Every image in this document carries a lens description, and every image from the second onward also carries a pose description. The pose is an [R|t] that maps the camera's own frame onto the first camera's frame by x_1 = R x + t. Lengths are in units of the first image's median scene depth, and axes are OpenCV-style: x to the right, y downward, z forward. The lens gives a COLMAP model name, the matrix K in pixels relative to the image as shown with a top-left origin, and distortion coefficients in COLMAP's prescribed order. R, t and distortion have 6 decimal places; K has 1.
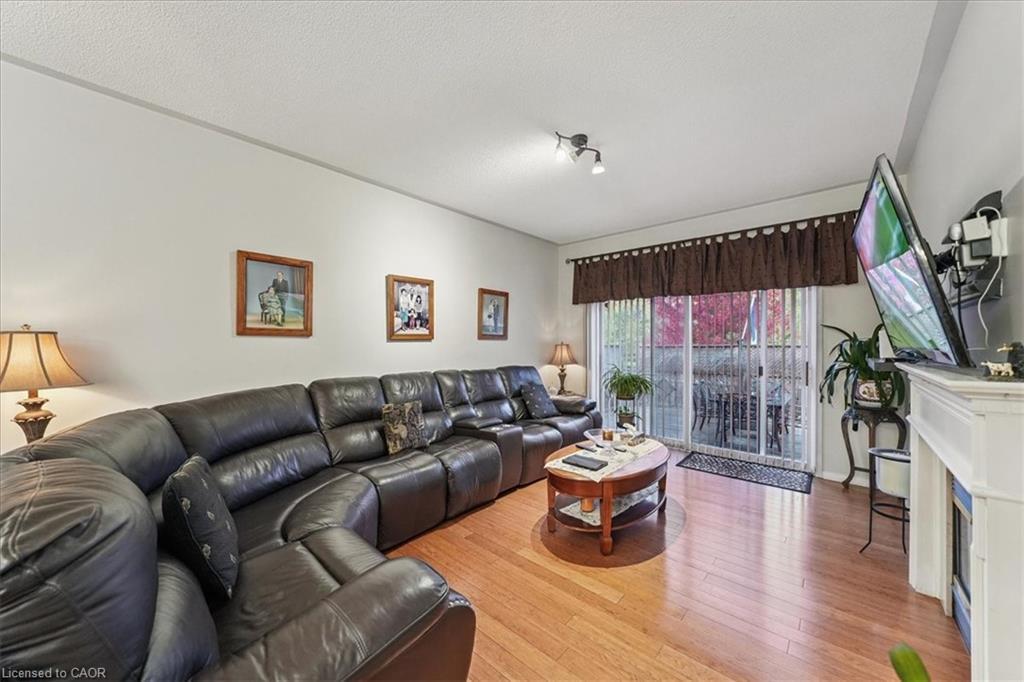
lens RADIAL K [[372.6, 0, 508.9], [0, 372.6, 338.2], [0, 0, 1]] dist [-0.000898, -0.000049]
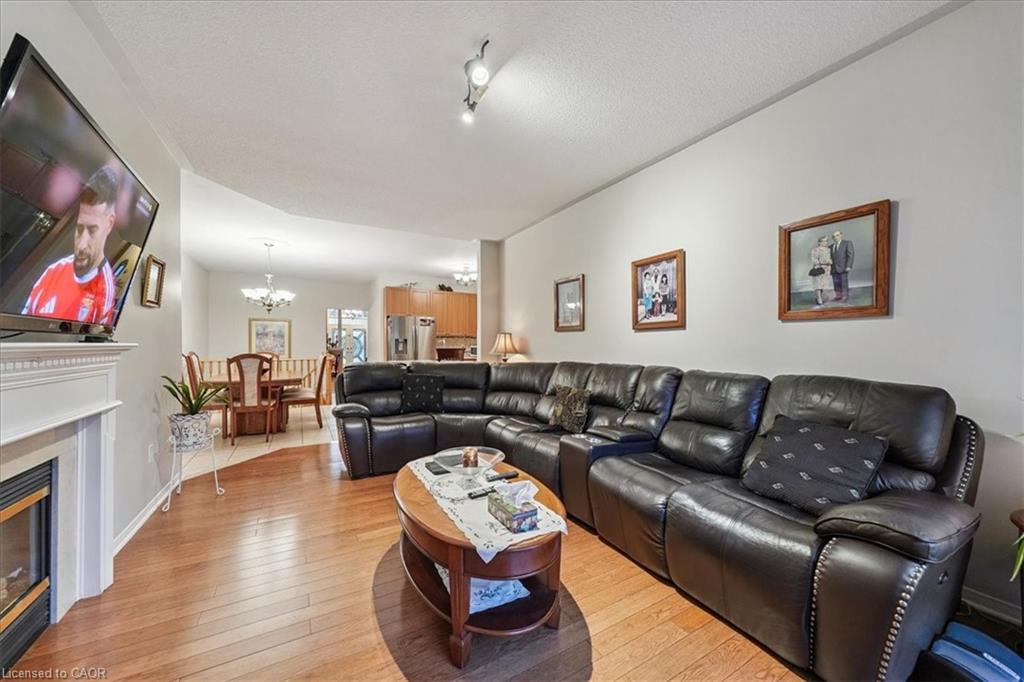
lens RADIAL K [[372.6, 0, 513.5], [0, 372.6, 347.9], [0, 0, 1]] dist [-0.000898, -0.000049]
pose [[-0.316802, 0.004832, -0.948479, 0.657639], [0.006684, 0.999974, 0.002861, 0.043874], [0.948468, -0.005433, -0.316826, 0.958332]]
